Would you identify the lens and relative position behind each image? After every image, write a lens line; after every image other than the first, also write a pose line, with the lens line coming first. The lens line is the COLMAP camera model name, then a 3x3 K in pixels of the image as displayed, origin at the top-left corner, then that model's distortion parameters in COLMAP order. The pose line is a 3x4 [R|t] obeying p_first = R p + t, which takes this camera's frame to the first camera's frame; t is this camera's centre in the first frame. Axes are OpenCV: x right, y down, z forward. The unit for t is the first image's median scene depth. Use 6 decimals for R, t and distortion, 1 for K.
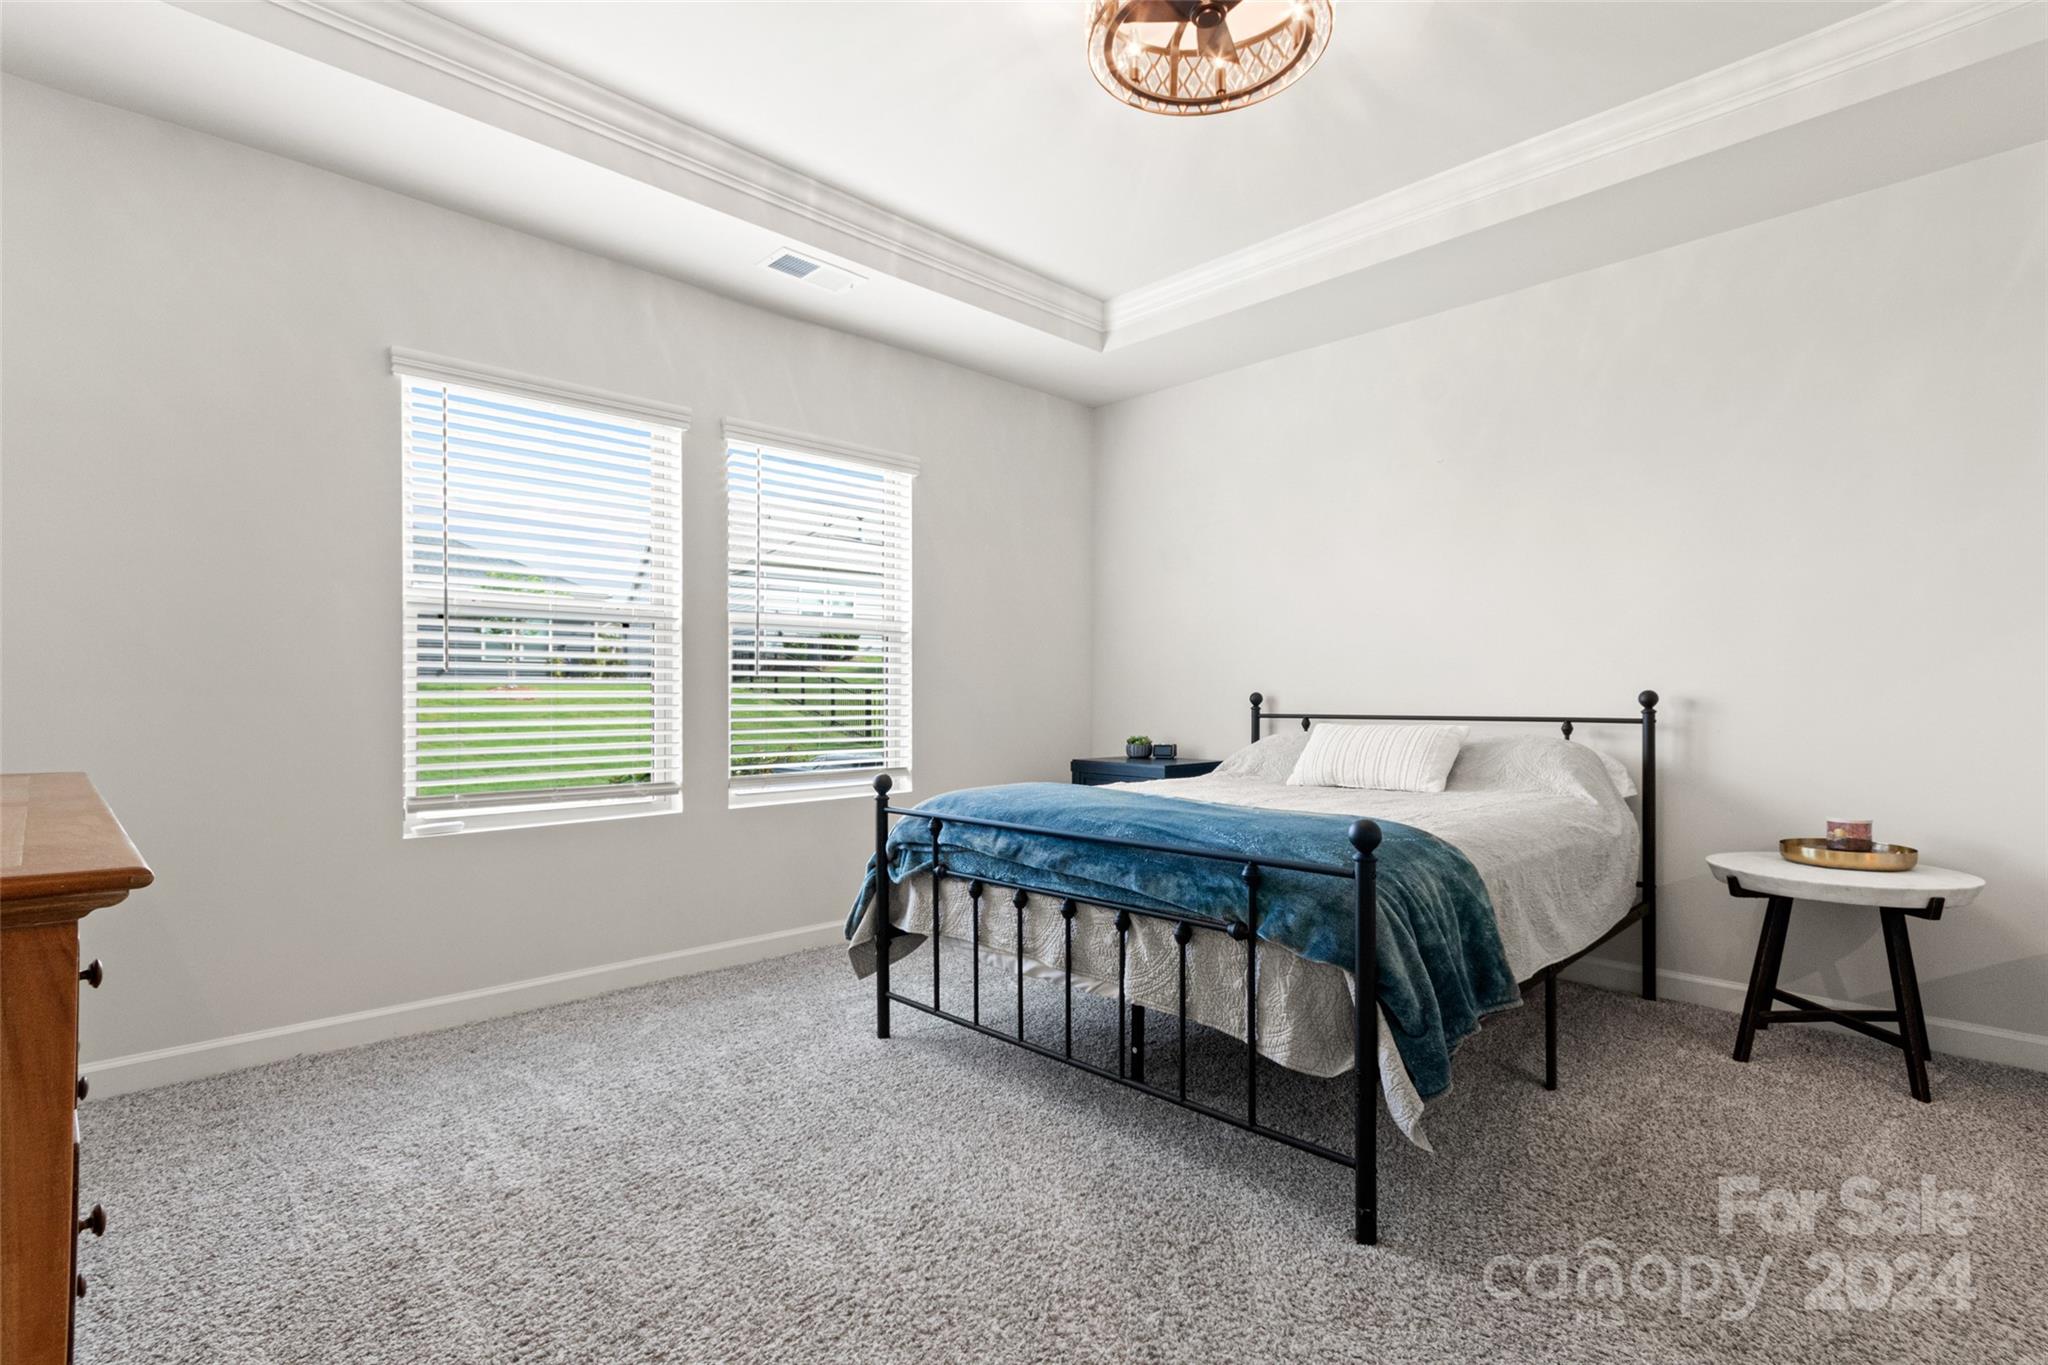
lens RADIAL K [[964.5, 0, 1018.5], [0, 964.5, 682.0], [0, 0, 1]] dist [0.010370, -0.000043]
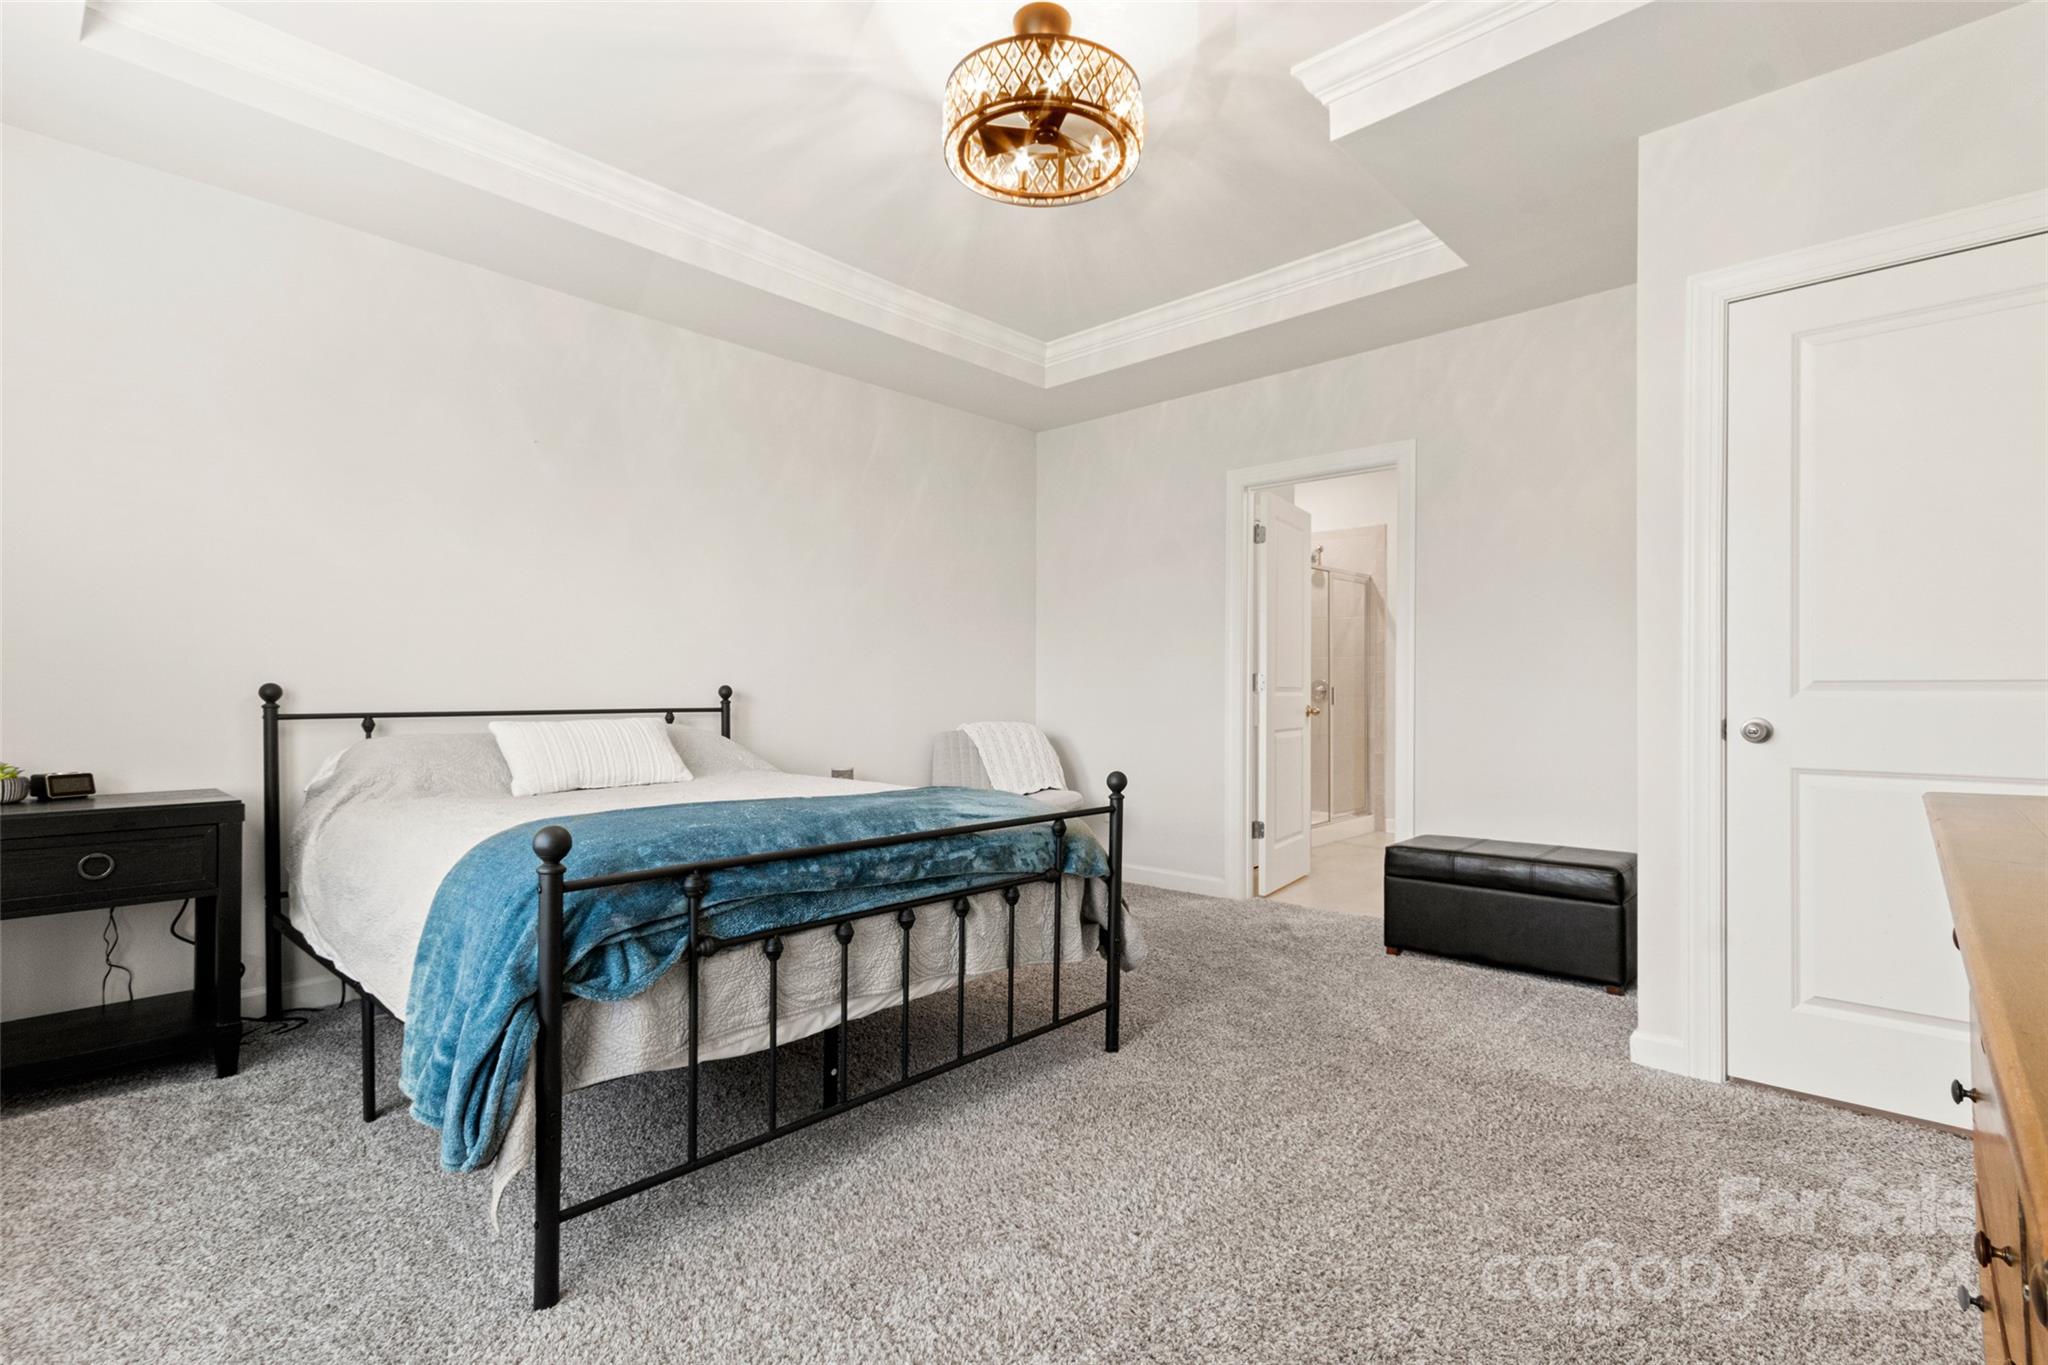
lens RADIAL K [[964.5, 0, 1018.5], [0, 964.5, 682.0], [0, 0, 1]] dist [0.010370, -0.000043]
pose [[-0.054063, 0.011220, 0.998475, -0.714312], [-0.015619, 0.999805, -0.012081, 0.015309], [-0.998415, -0.016248, -0.053877, 0.772316]]
